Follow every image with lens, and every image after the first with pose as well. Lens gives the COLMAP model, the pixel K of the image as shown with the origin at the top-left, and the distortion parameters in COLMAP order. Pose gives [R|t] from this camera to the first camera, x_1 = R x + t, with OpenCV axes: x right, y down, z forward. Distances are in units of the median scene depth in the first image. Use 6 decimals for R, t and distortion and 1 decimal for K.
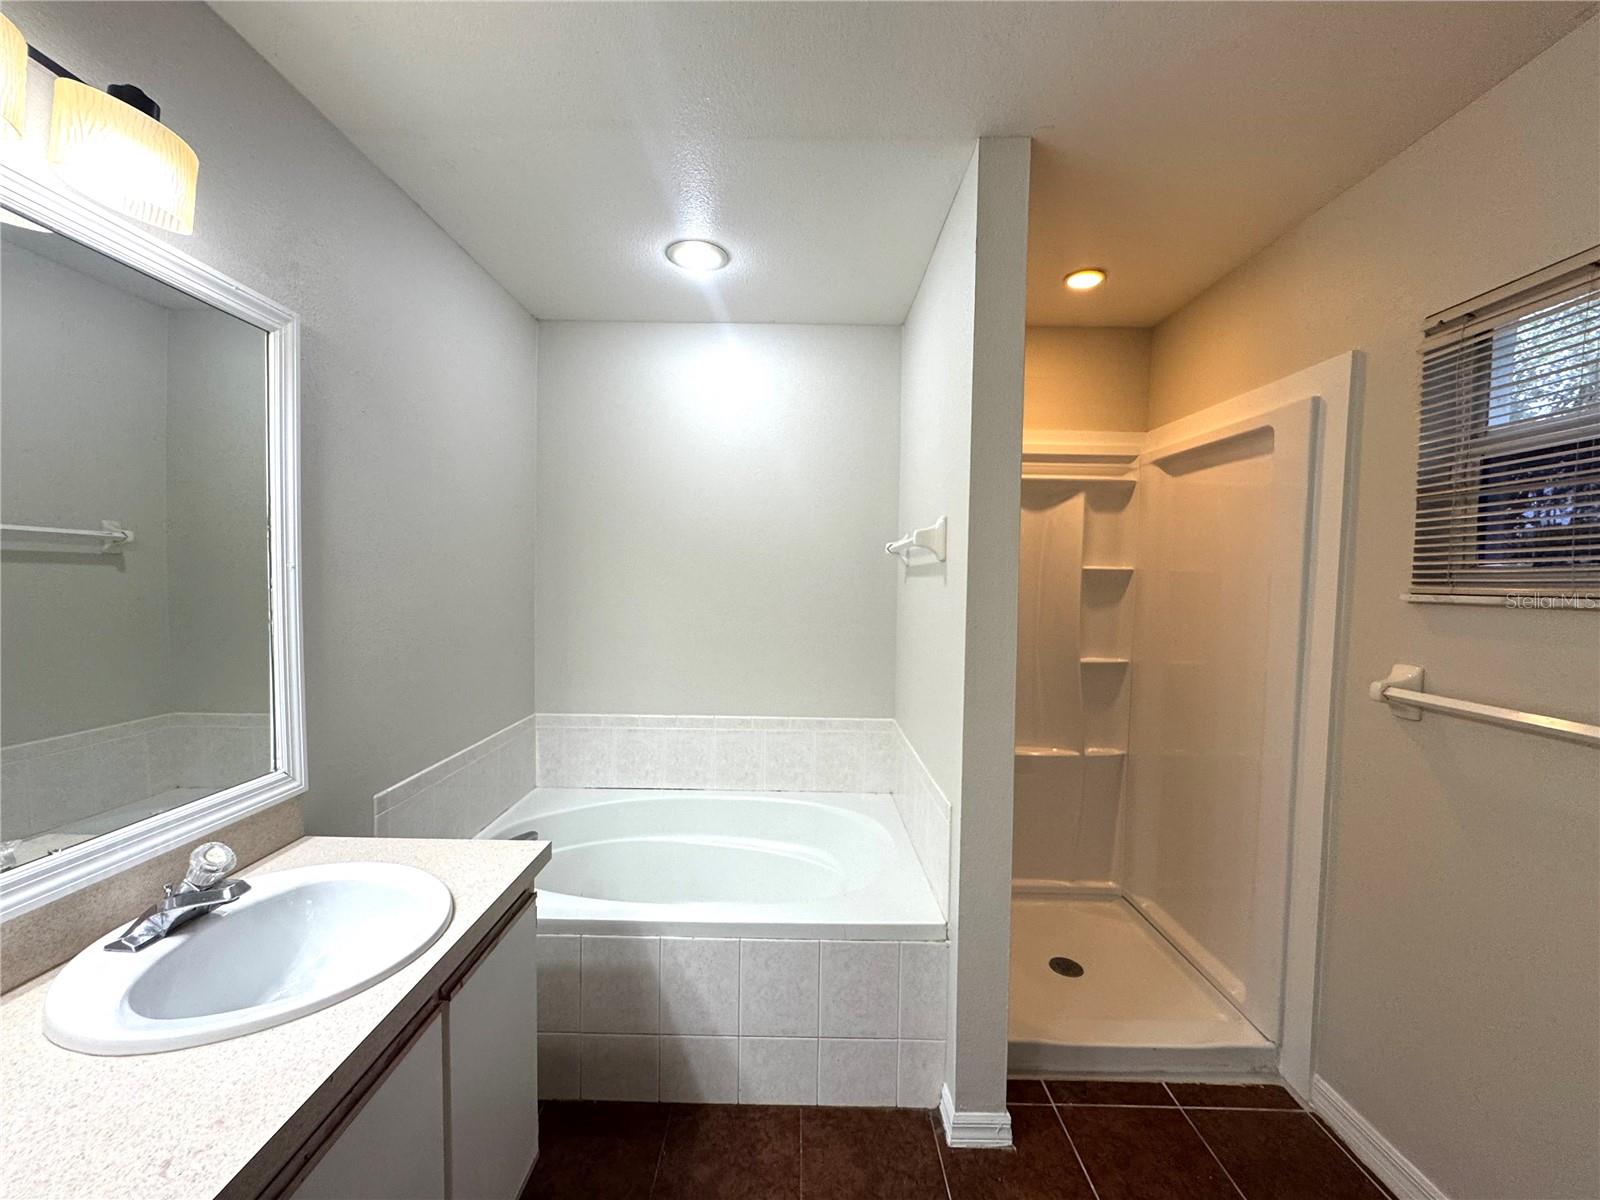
lens RADIAL K [[640.7, 0, 802.8], [0, 640.7, 600.4], [0, 0, 1]] dist [-0.002816, 0.001550]
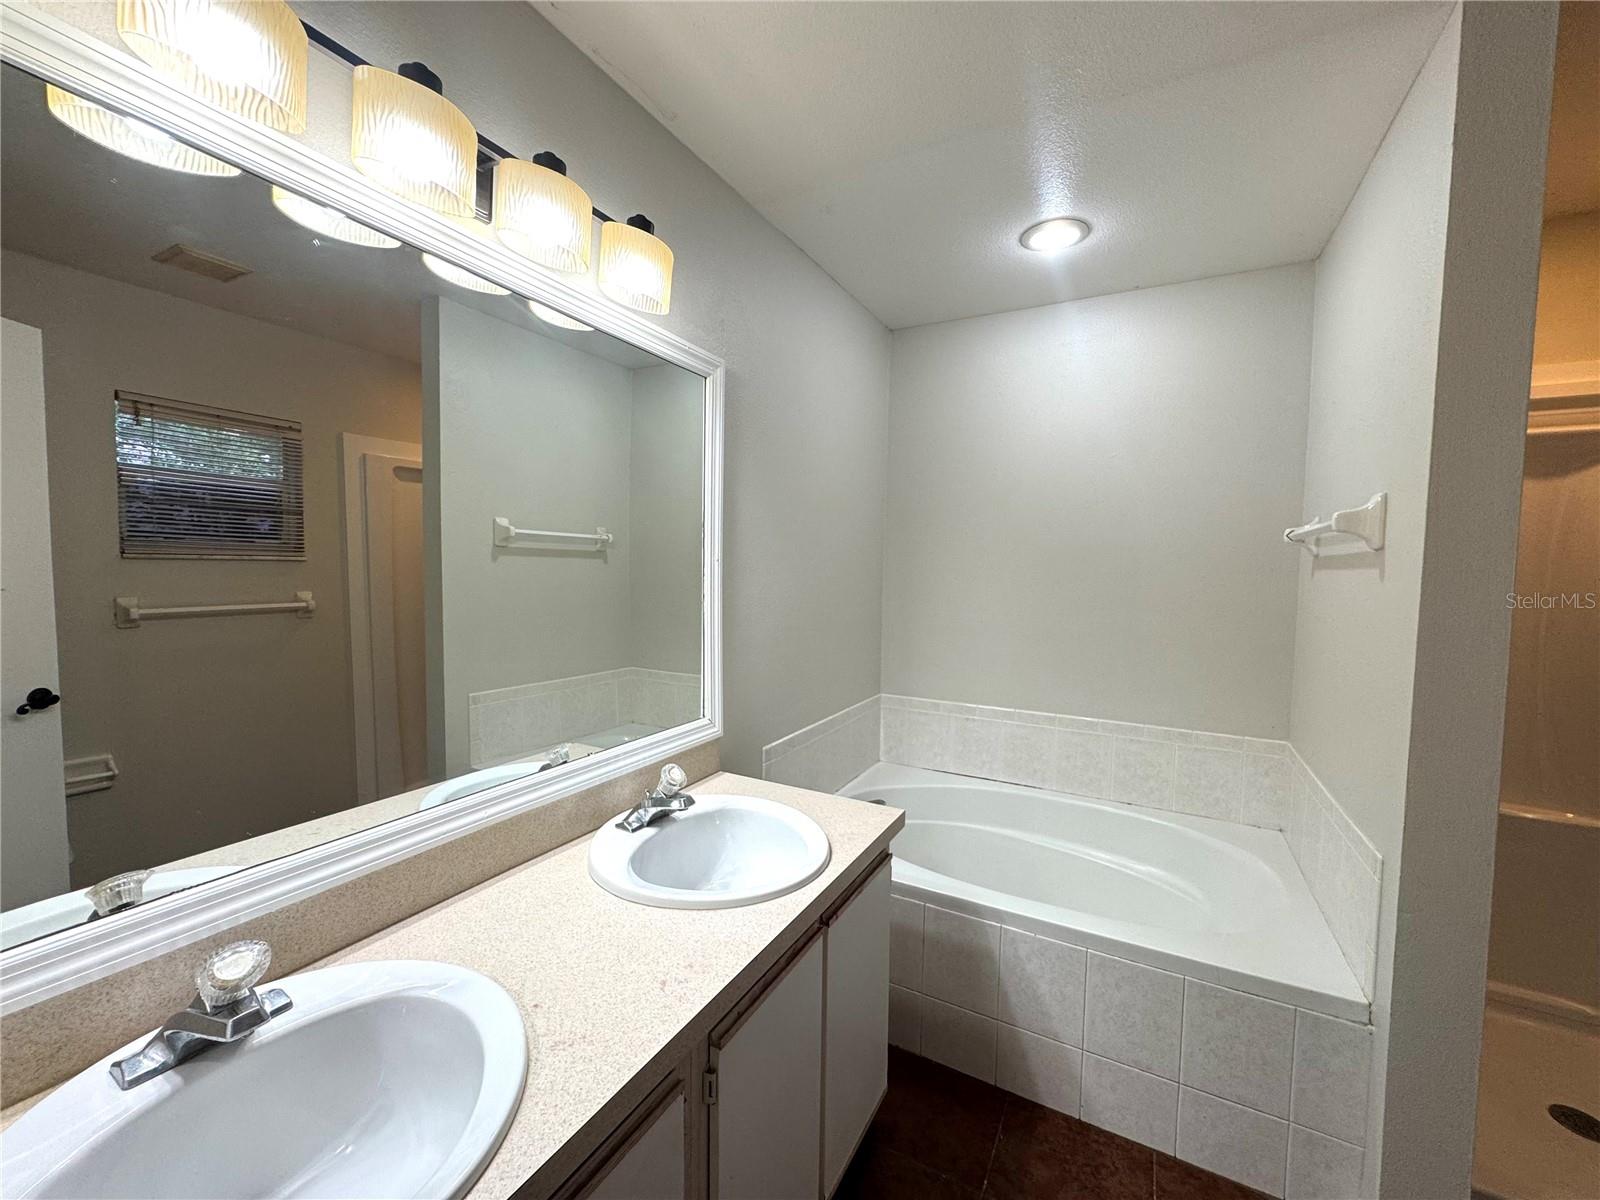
lens RADIAL K [[640.7, 0, 802.5], [0, 640.7, 600.1], [0, 0, 1]] dist [-0.002816, 0.001550]
pose [[0.878508, 0.026747, -0.476978, -0.030166], [-0.021158, 0.999630, 0.017086, 0.002276], [0.477258, -0.004918, 0.878749, -0.036169]]
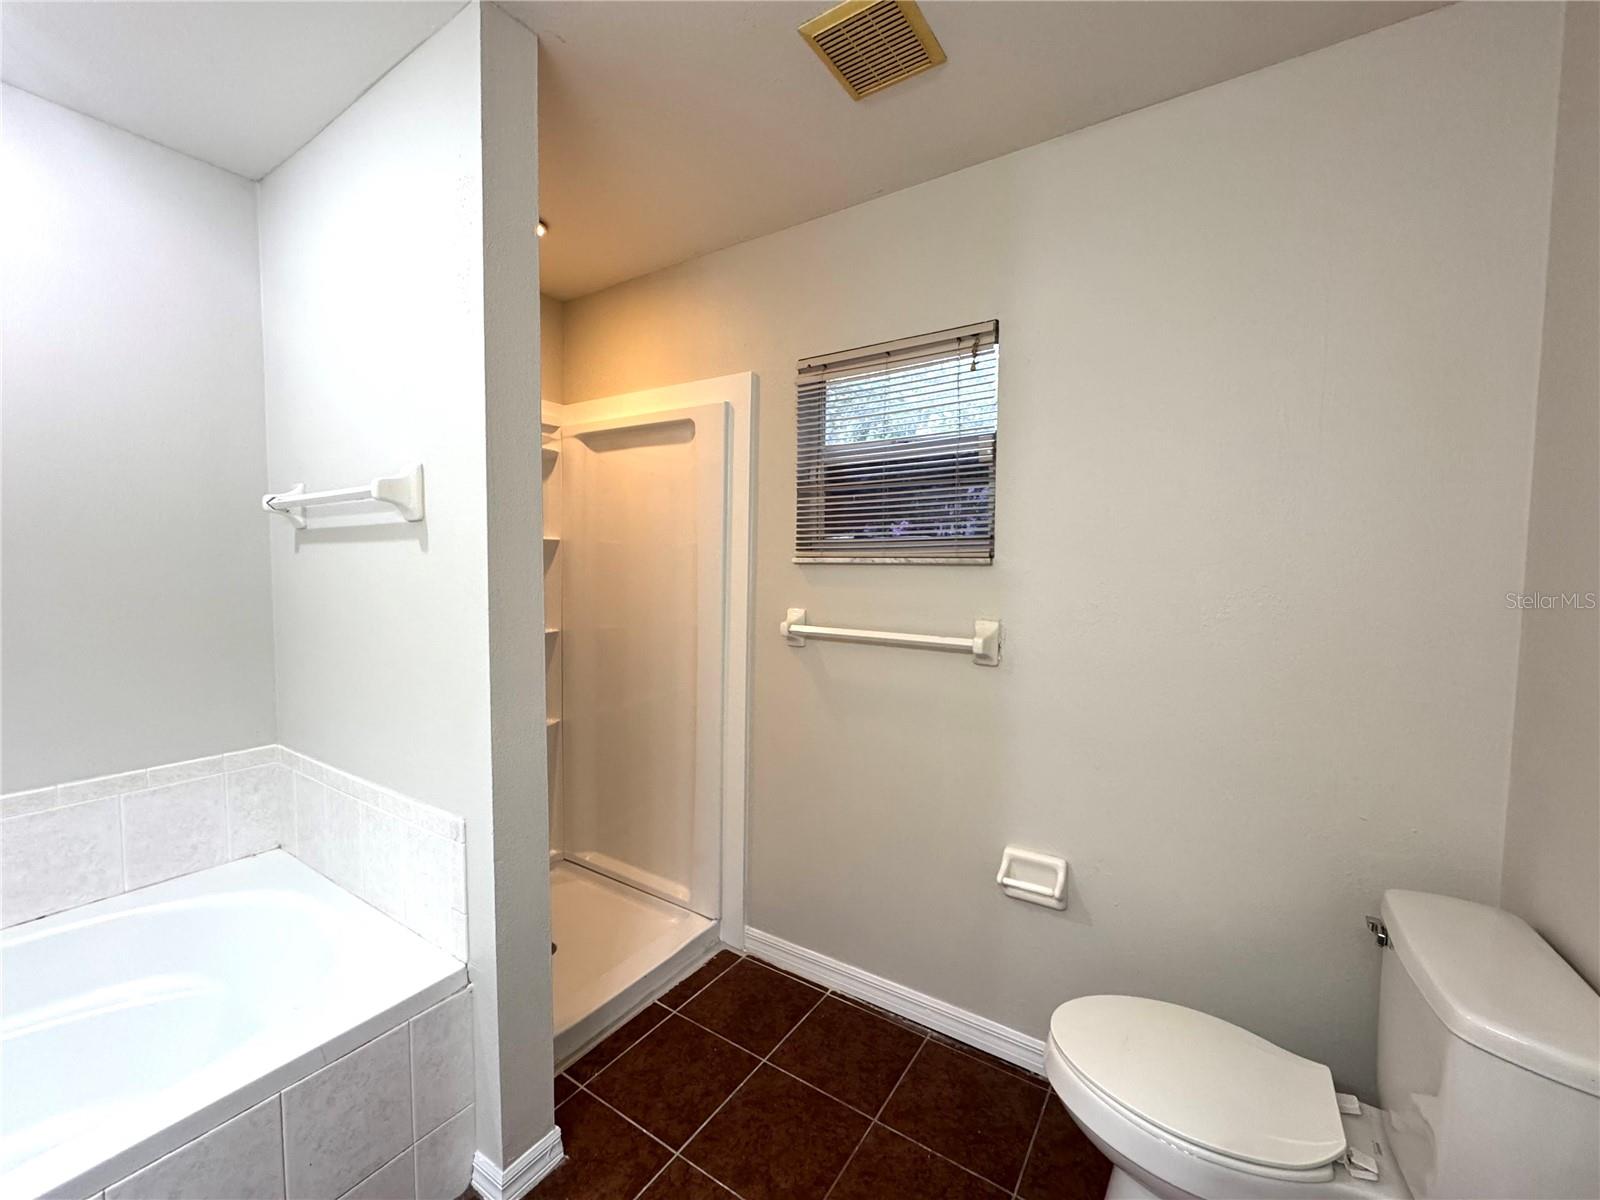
lens RADIAL K [[640.7, 0, 796.1], [0, 640.7, 600.6], [0, 0, 1]] dist [-0.002816, 0.001550]
pose [[0.549586, -0.060502, 0.833243, -0.198873], [0.030363, 0.998162, 0.052450, 0.009056], [-0.834885, -0.003526, 0.550413, 0.199007]]
